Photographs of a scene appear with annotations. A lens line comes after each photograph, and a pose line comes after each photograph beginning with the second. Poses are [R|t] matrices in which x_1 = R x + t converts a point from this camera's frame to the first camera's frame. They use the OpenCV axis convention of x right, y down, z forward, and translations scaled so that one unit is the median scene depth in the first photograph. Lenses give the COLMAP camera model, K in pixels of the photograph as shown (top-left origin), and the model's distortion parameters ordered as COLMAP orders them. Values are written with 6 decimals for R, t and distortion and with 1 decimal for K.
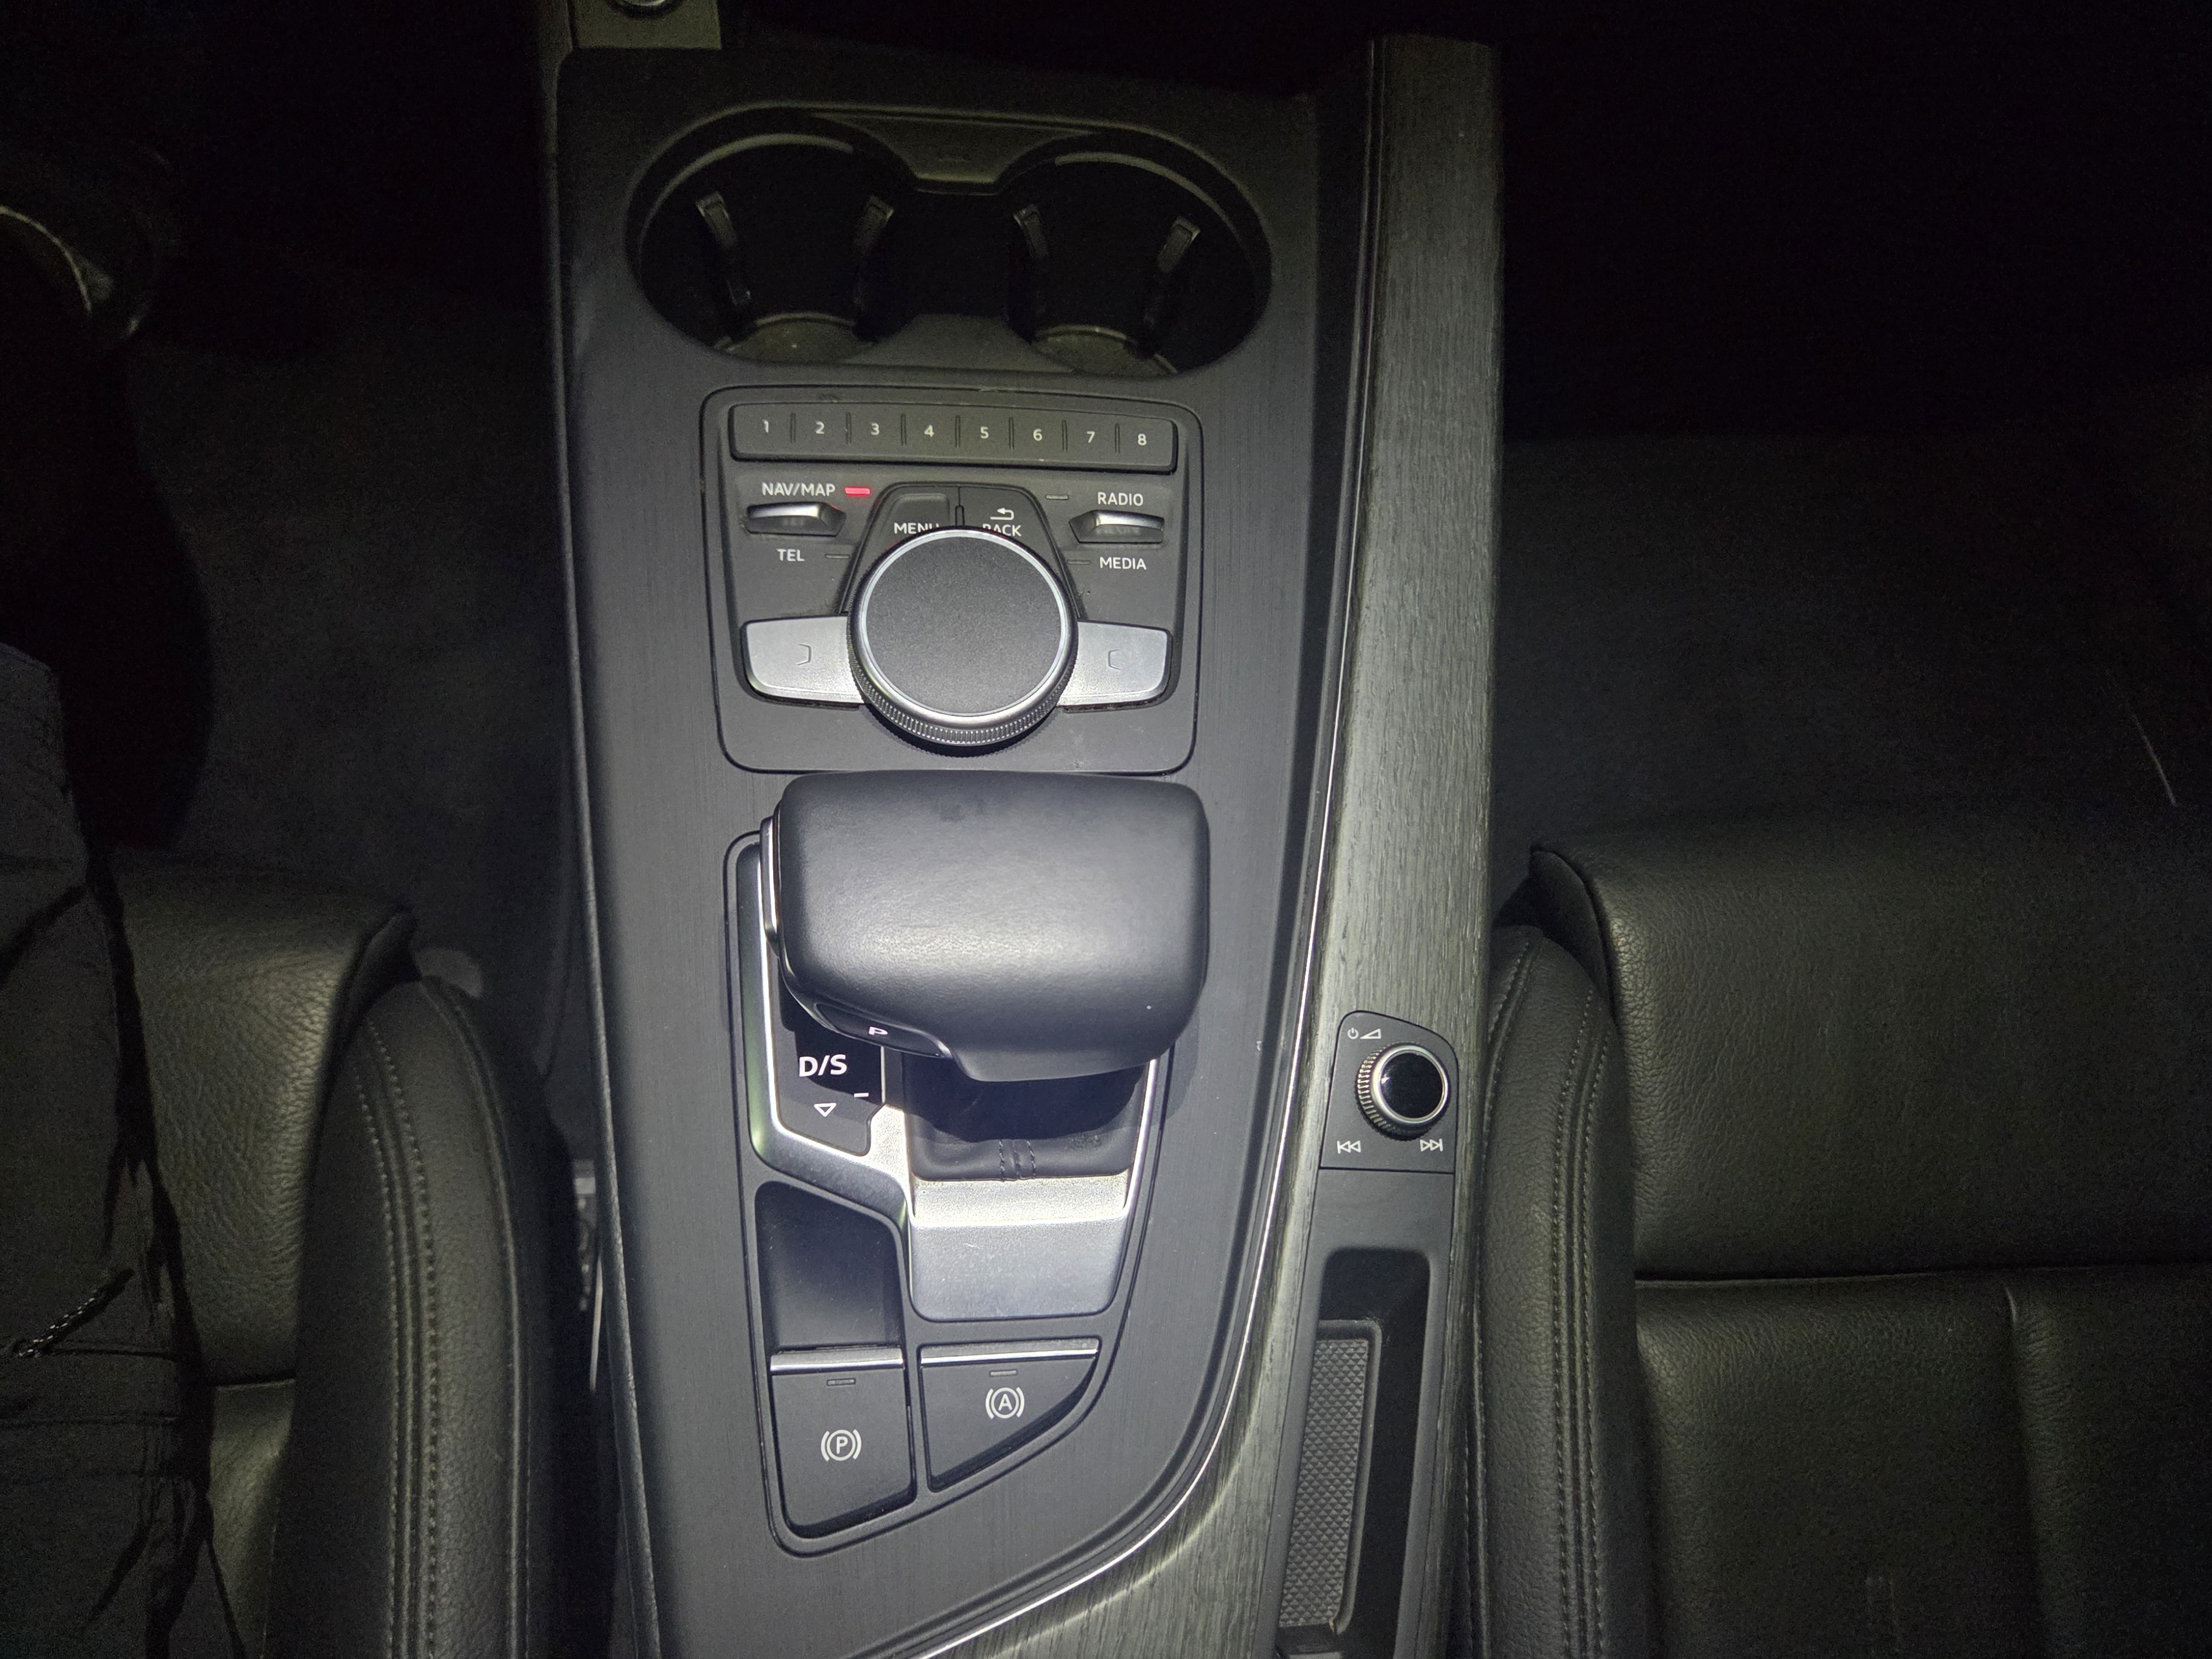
lens RADIAL K [[1503.8, 0, 1095.6], [0, 1503.8, 822.1], [0, 0, 1]] dist [0.043366, -0.058220]
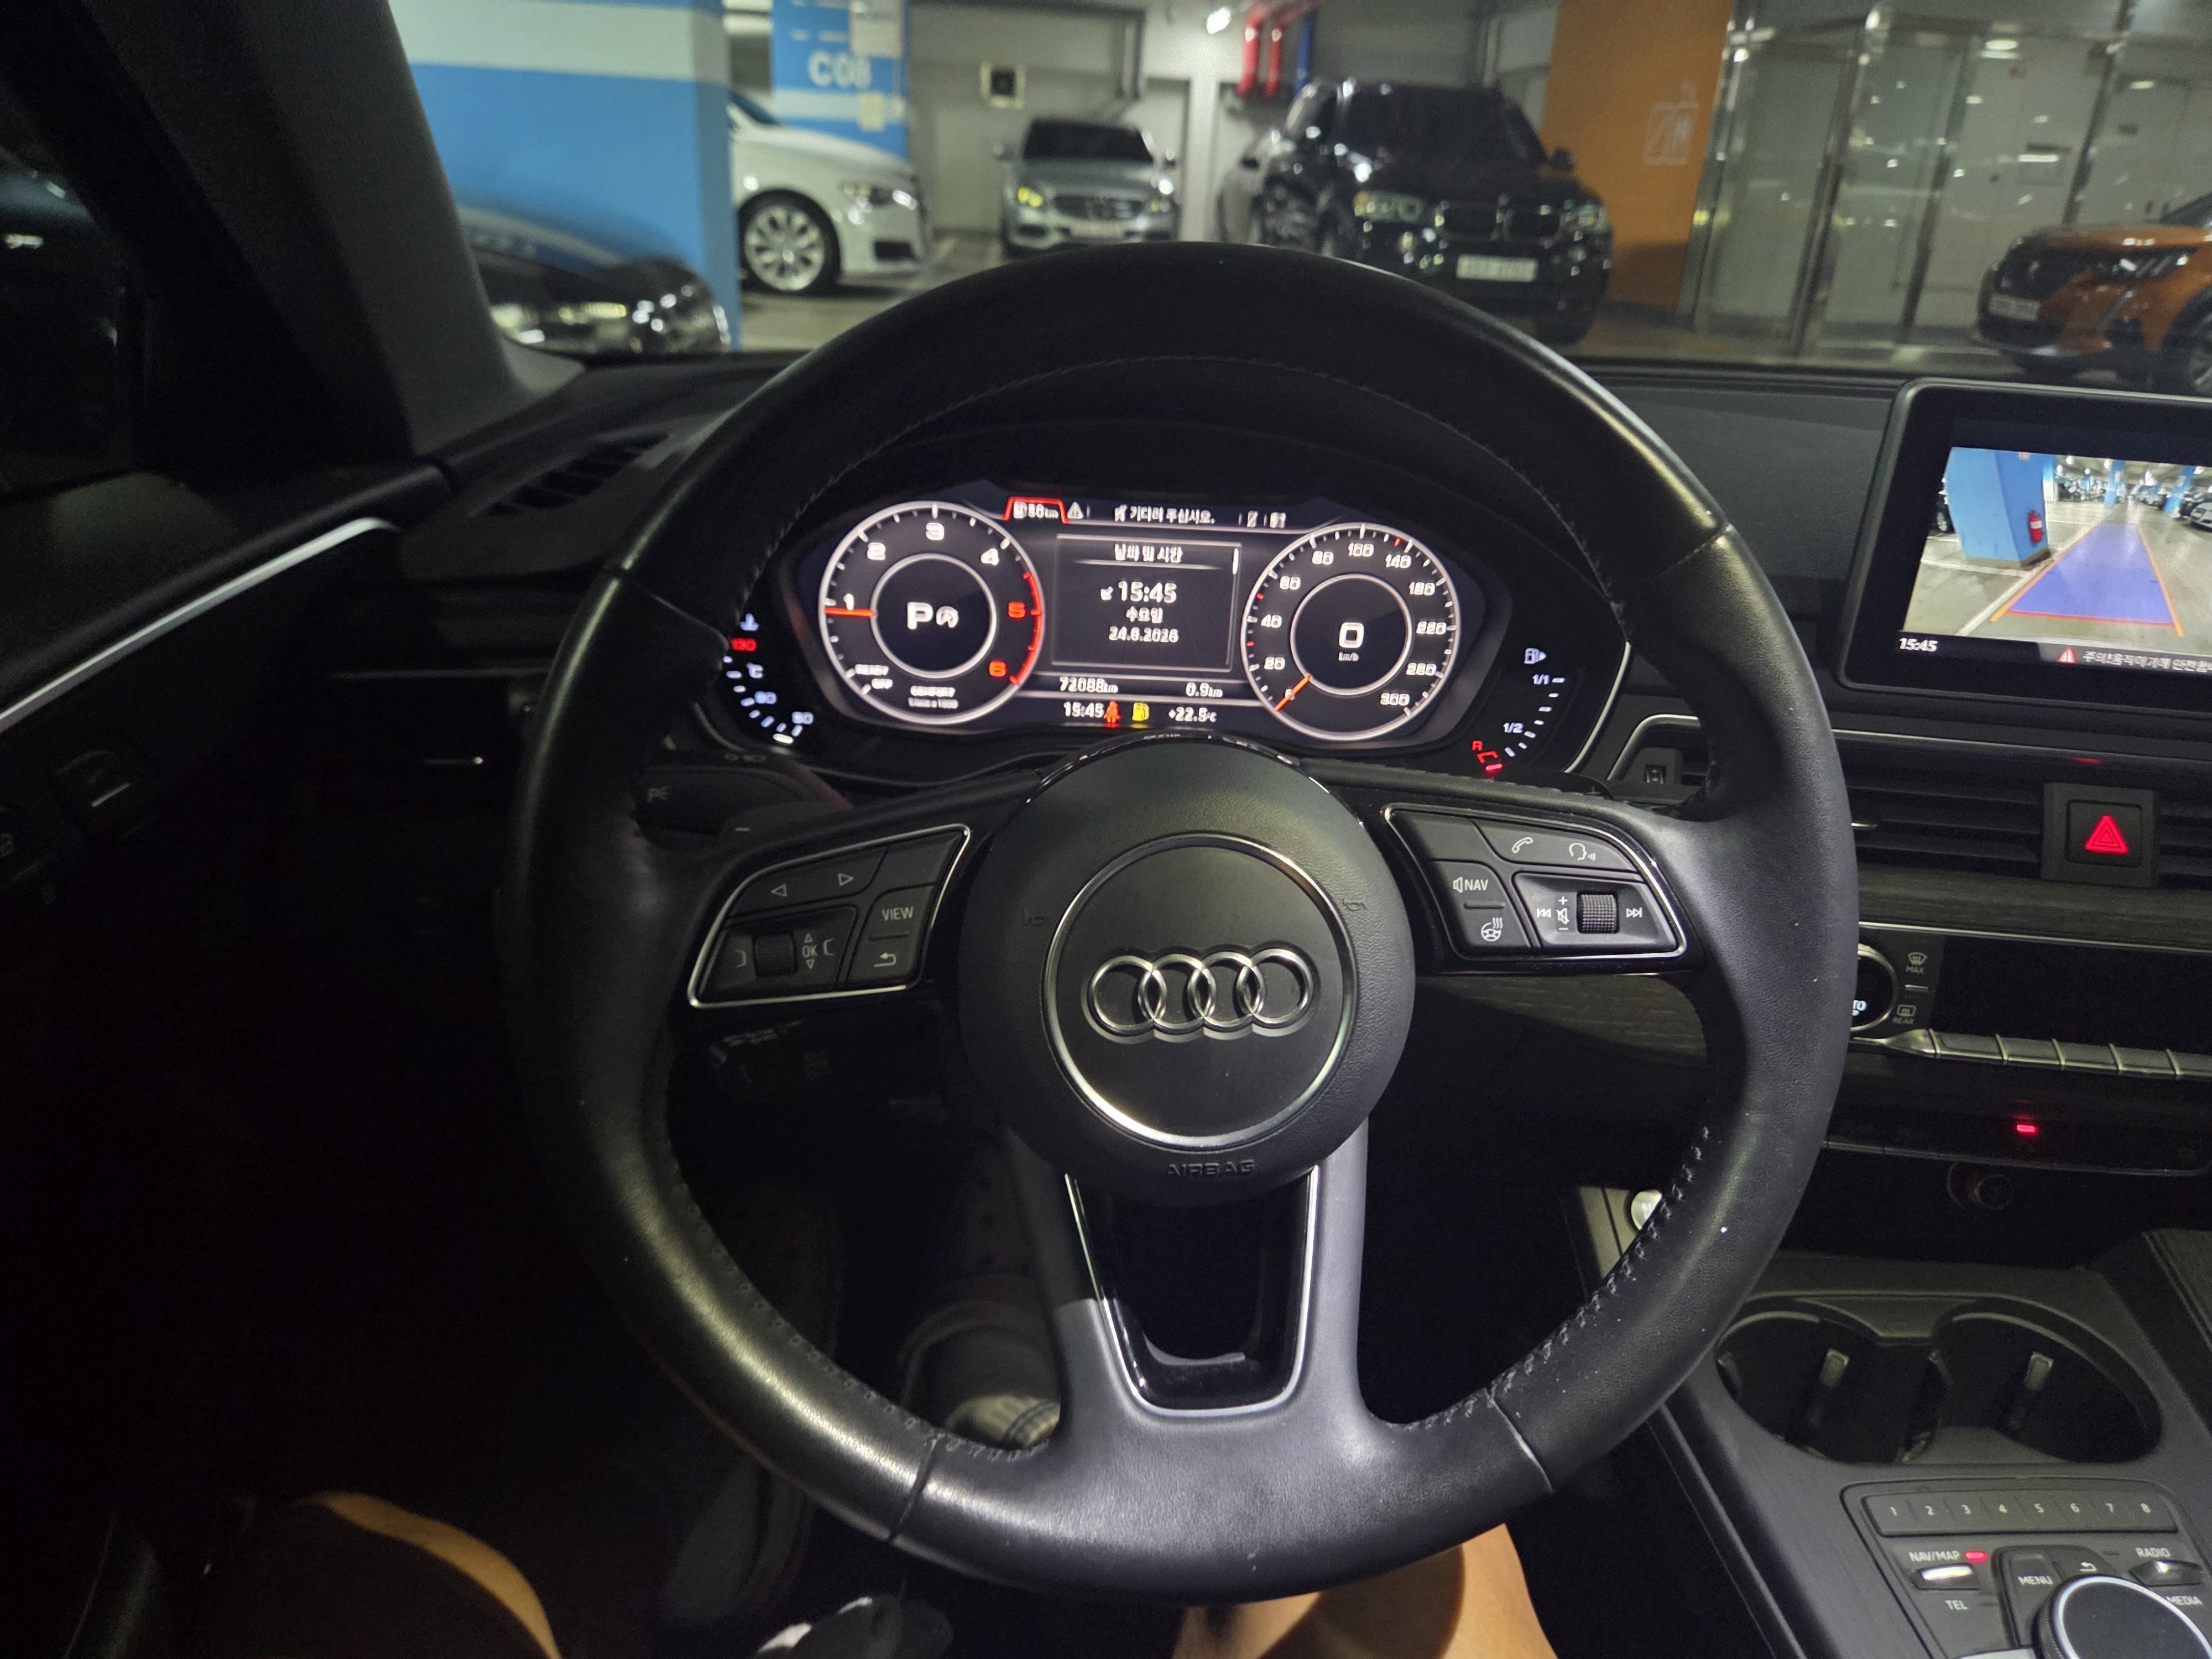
lens RADIAL K [[1493.3, 0, 1118.5], [0, 1493.3, 830.3], [0, 0, 1]] dist [0.047129, -0.051483]
pose [[0.996825, -0.067090, -0.042875, -0.829917], [0.024240, 0.768653, -0.639206, 0.138853], [0.075840, 0.636138, 0.767839, -0.569013]]
